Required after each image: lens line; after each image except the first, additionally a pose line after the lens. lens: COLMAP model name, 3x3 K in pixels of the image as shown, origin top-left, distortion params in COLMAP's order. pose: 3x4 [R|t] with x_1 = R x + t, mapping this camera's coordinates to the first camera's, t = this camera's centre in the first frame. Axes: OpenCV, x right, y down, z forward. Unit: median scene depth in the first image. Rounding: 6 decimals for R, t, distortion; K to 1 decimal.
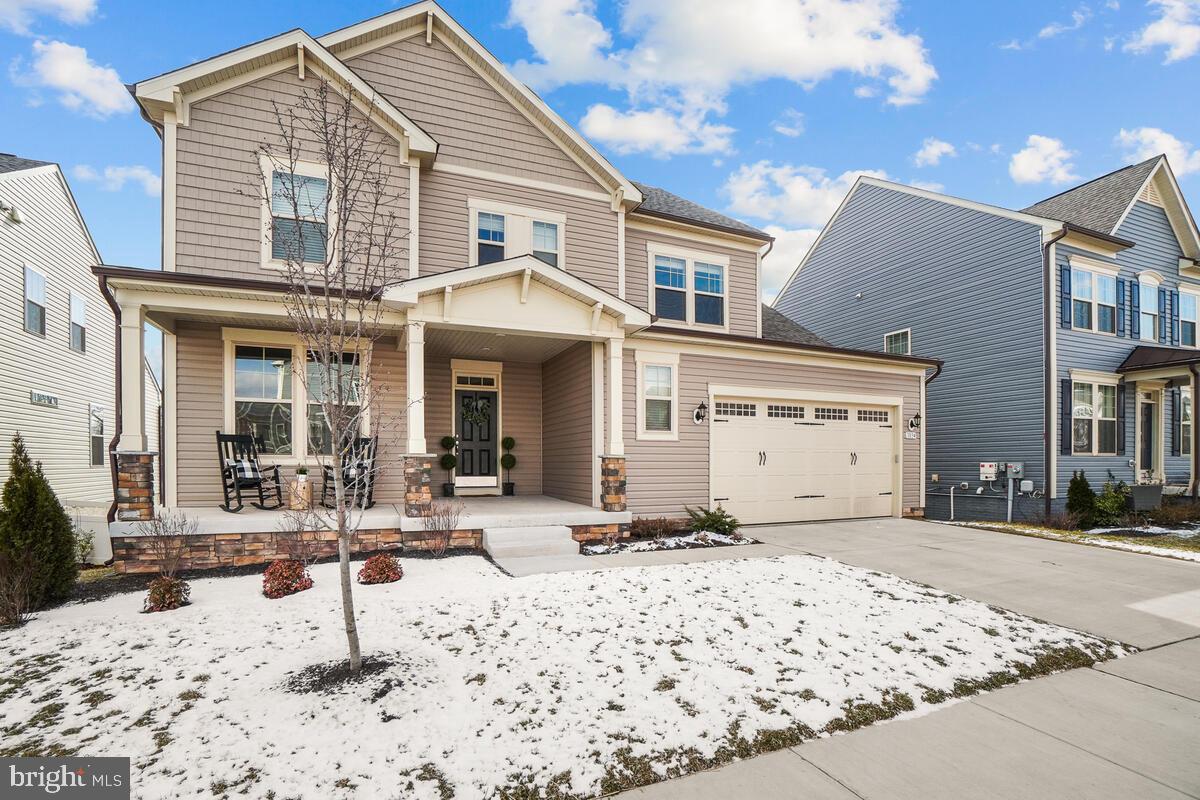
lens RADIAL K [[557.9, 0, 598.0], [0, 557.9, 463.5], [0, 0, 1]] dist [-0.037845, 0.001157]
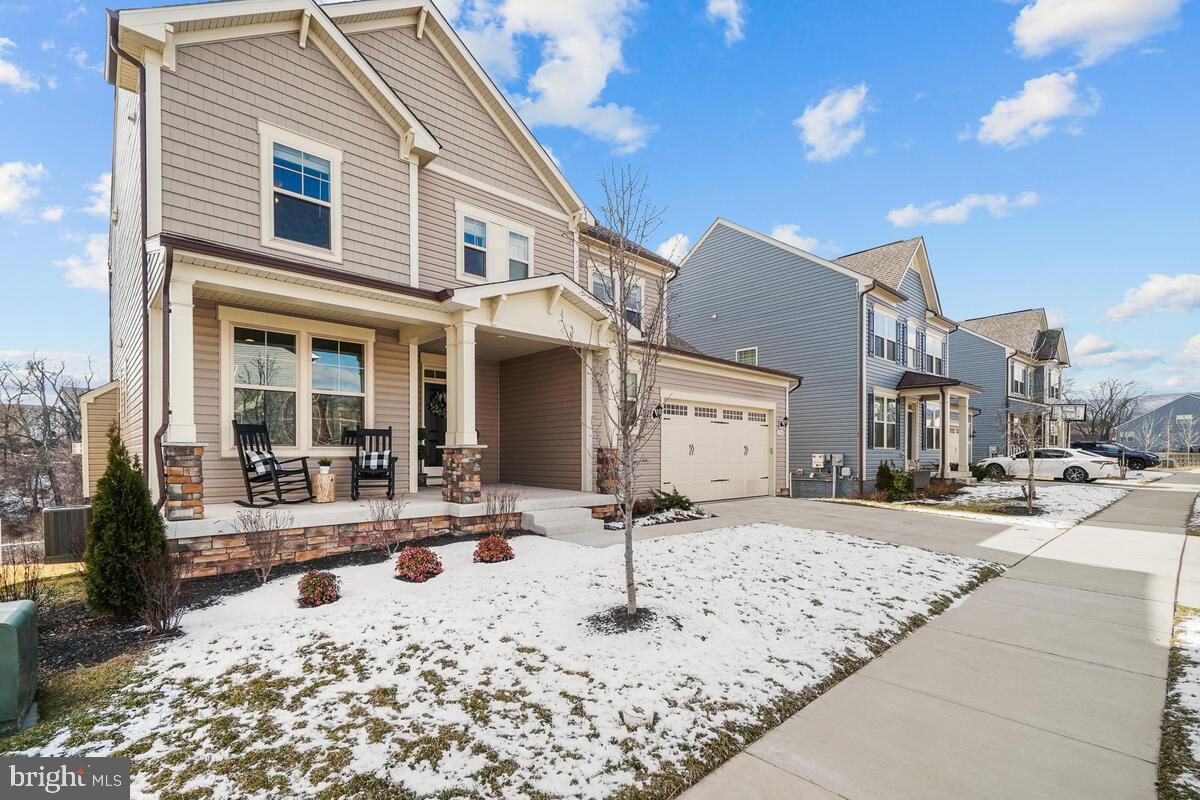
lens RADIAL K [[541.3, 0, 601.2], [0, 541.3, 451.8], [0, 0, 1]] dist [0.002194, 0.000084]
pose [[0.936276, 0.002846, 0.351253, -0.366743], [-0.001319, 0.999989, -0.004588, -0.000665], [-0.351262, 0.003833, 0.936269, -0.064407]]
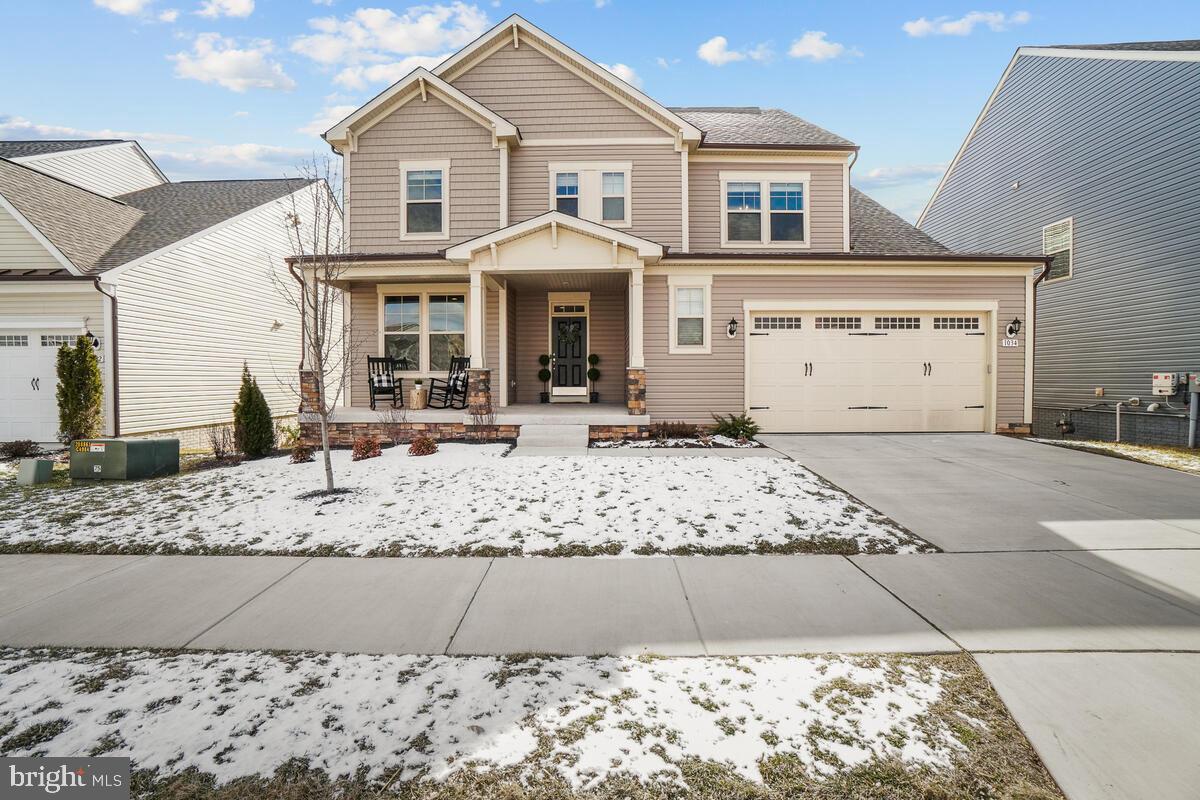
lens RADIAL K [[536.5, 0, 598.0], [0, 536.5, 385.9], [0, 0, 1]] dist [-0.056249, 0.000043]
pose [[0.917763, 0.000557, -0.397129, 0.376766], [0.003909, 0.999938, 0.010436, 0.010978], [0.397110, -0.011131, 0.917703, -0.068931]]
